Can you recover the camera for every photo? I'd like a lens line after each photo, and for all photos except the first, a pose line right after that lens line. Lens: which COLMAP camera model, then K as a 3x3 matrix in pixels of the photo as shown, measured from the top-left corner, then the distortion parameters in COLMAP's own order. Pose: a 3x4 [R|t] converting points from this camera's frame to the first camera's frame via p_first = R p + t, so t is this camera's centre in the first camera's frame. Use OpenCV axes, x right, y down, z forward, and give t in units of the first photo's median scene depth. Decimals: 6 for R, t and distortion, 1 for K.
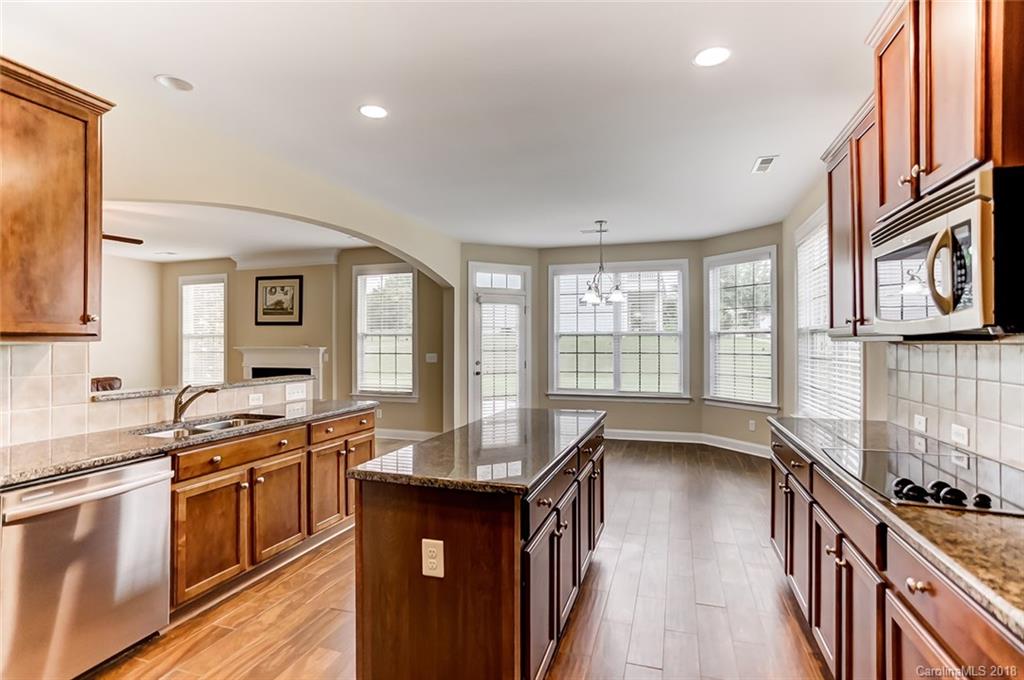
lens RADIAL K [[501.1, 0, 512.0], [0, 501.1, 340.0], [0, 0, 1]] dist [0.000973, -0.000039]
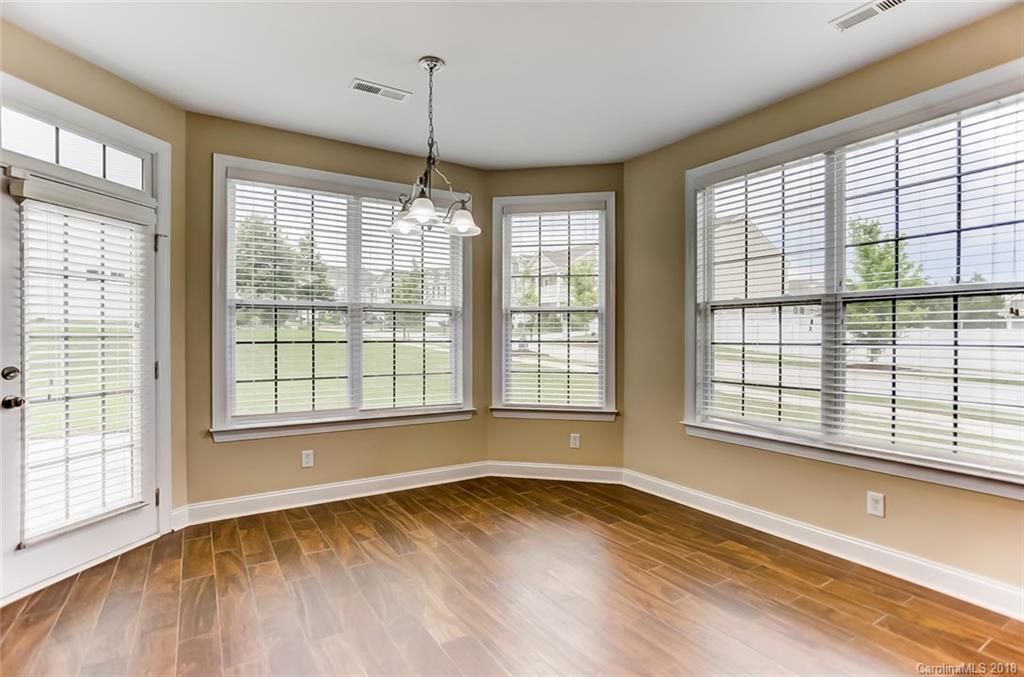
lens RADIAL K [[504.0, 0, 510.4], [0, 504.0, 334.8], [0, 0, 1]] dist [-0.045880, 0.026898]
pose [[0.634105, 0.004424, 0.773234, -0.111678], [-0.007978, 0.999968, 0.000822, 0.016806], [-0.773206, -0.006690, 0.634120, 0.522463]]
